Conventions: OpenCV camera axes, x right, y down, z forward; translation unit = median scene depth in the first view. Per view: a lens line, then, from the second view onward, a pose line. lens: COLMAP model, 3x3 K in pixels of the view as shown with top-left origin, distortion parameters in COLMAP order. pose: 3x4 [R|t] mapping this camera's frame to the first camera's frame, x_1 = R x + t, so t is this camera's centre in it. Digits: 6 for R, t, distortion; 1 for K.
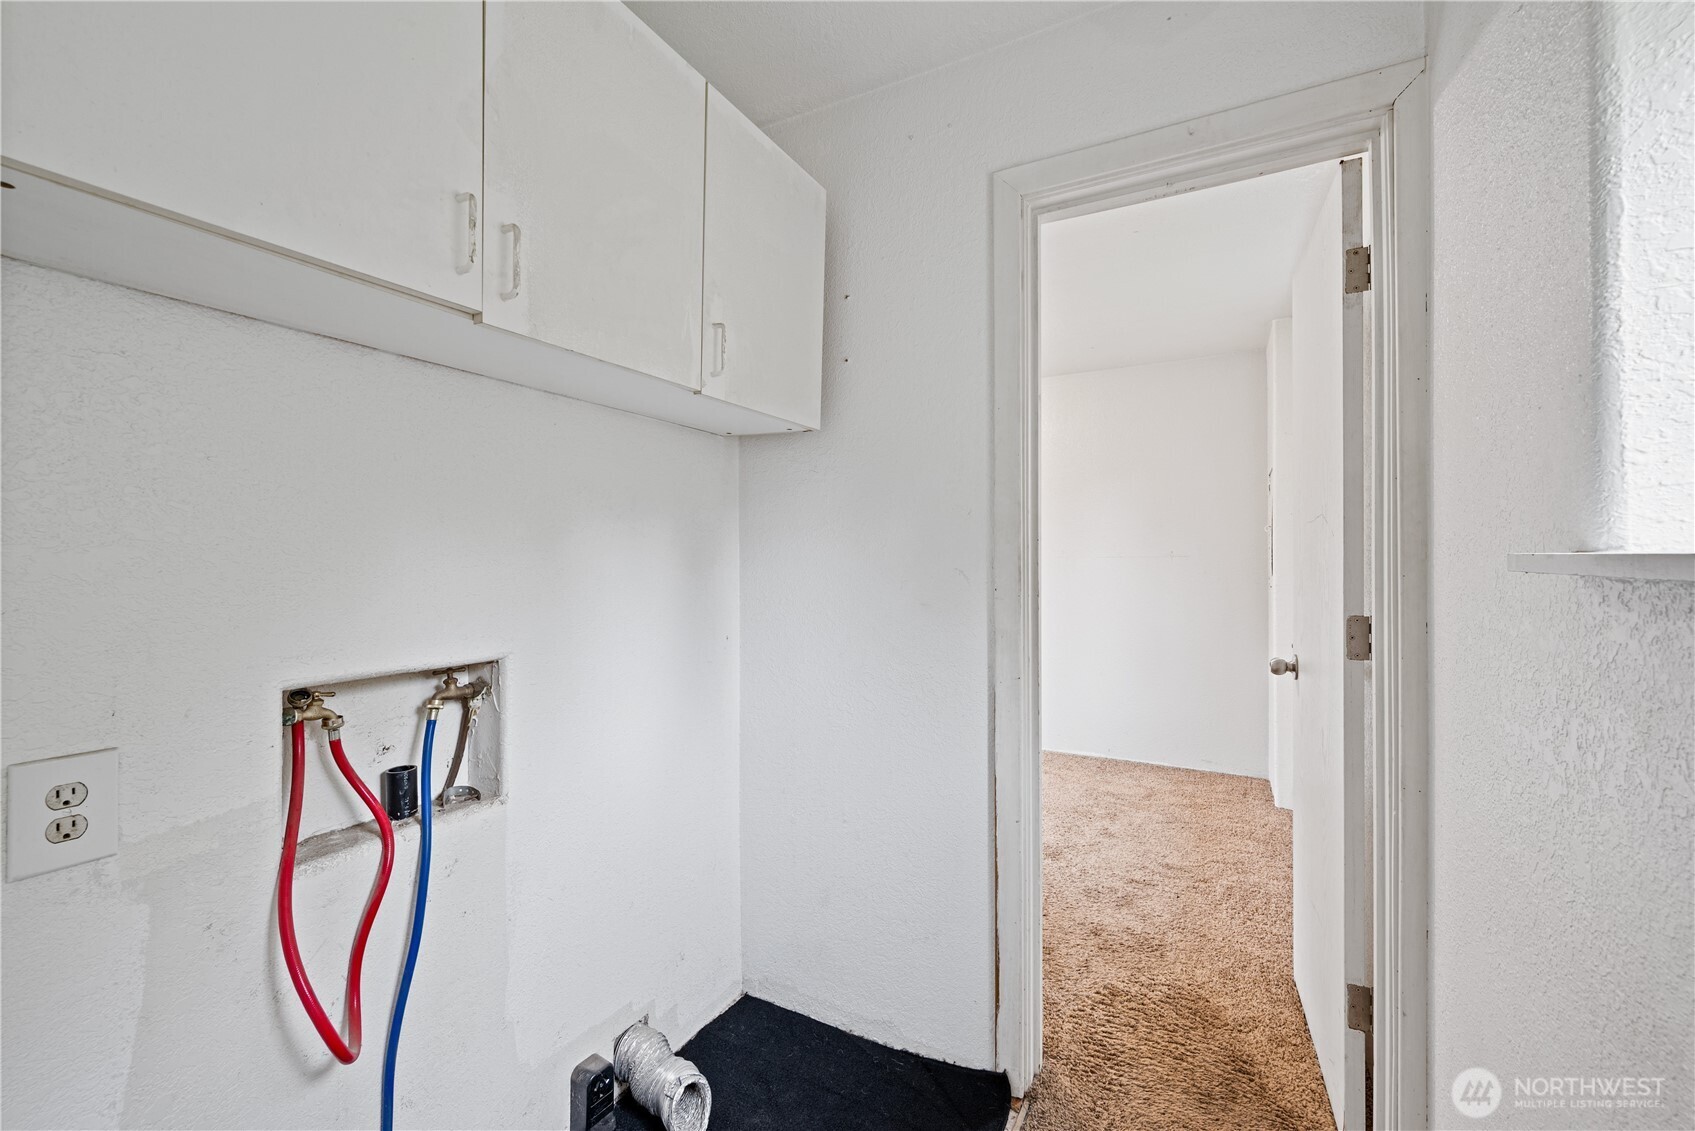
lens RADIAL K [[683.7, 0, 849.3], [0, 683.7, 560.1], [0, 0, 1]] dist [-0.000116, -0.000079]
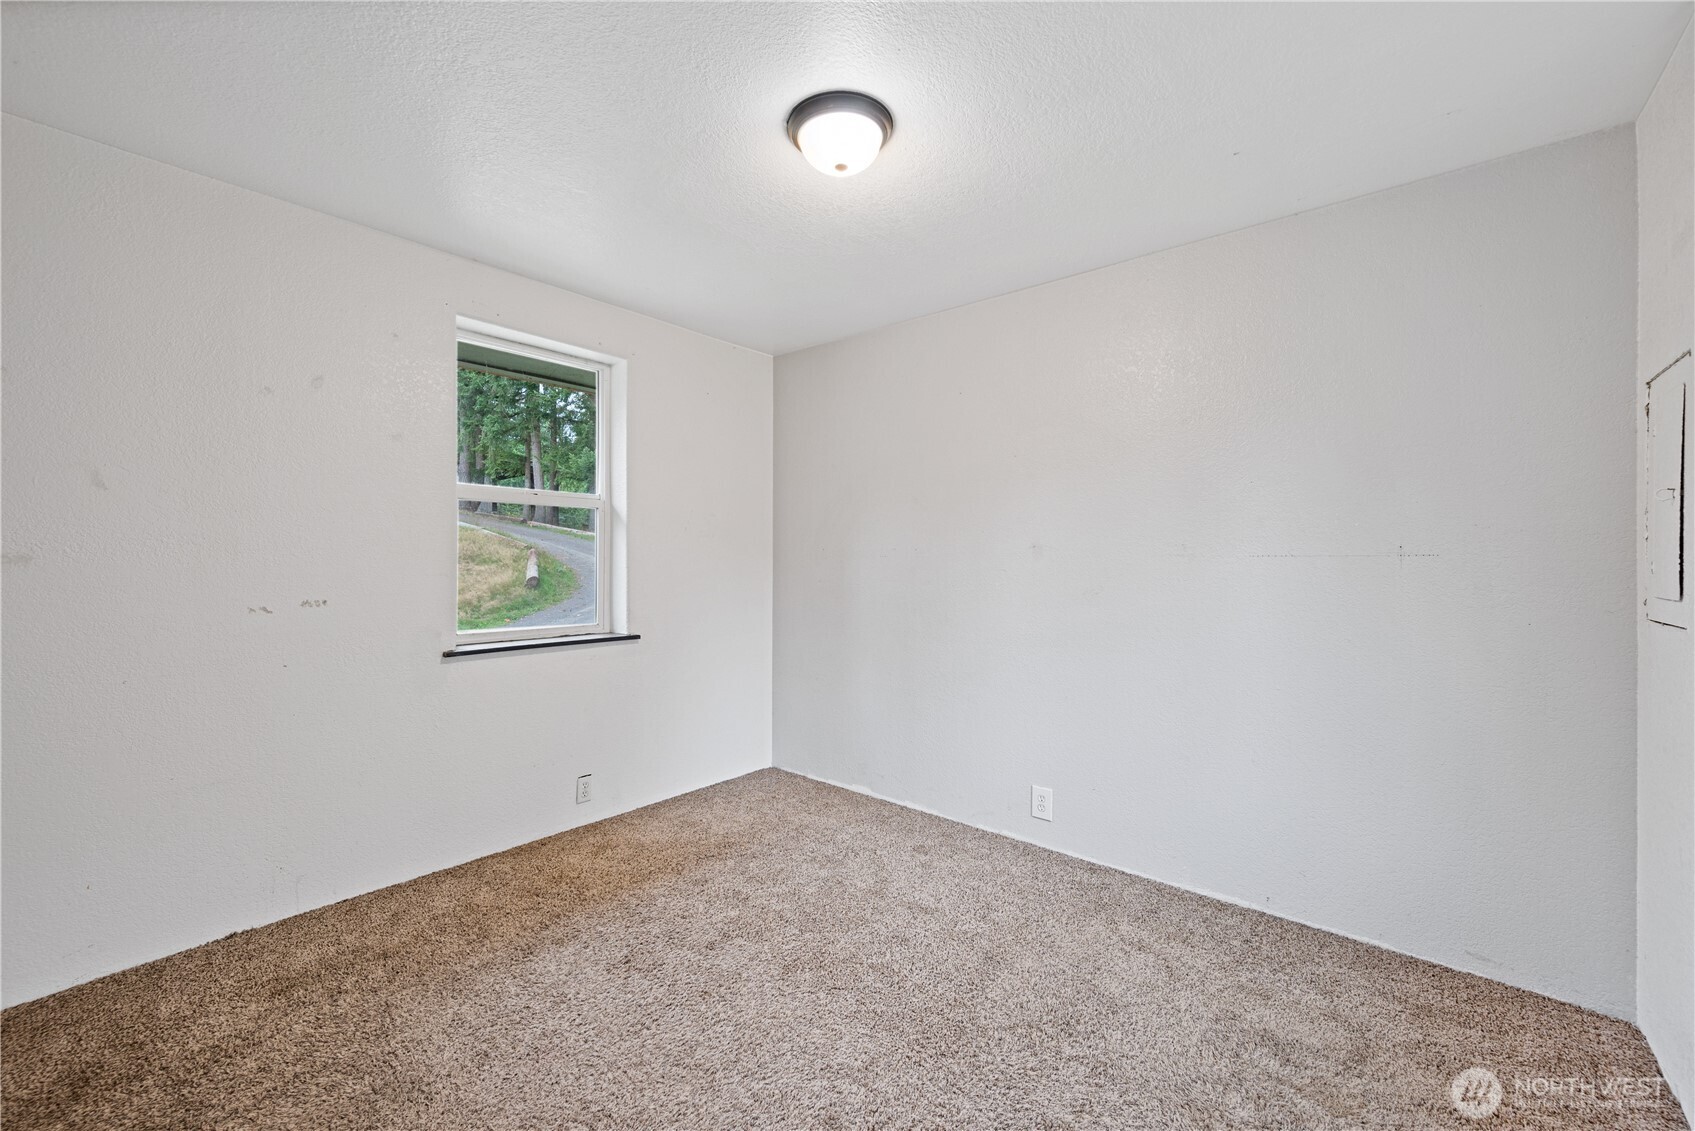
lens RADIAL K [[683.7, 0, 845.8], [0, 683.7, 564.5], [0, 0, 1]] dist [-0.000116, -0.000079]
pose [[0.980745, 0.004022, -0.195251, 0.167115], [-0.003271, 0.999986, 0.004167, 0.001028], [0.195265, -0.003448, 0.980745, 0.431434]]
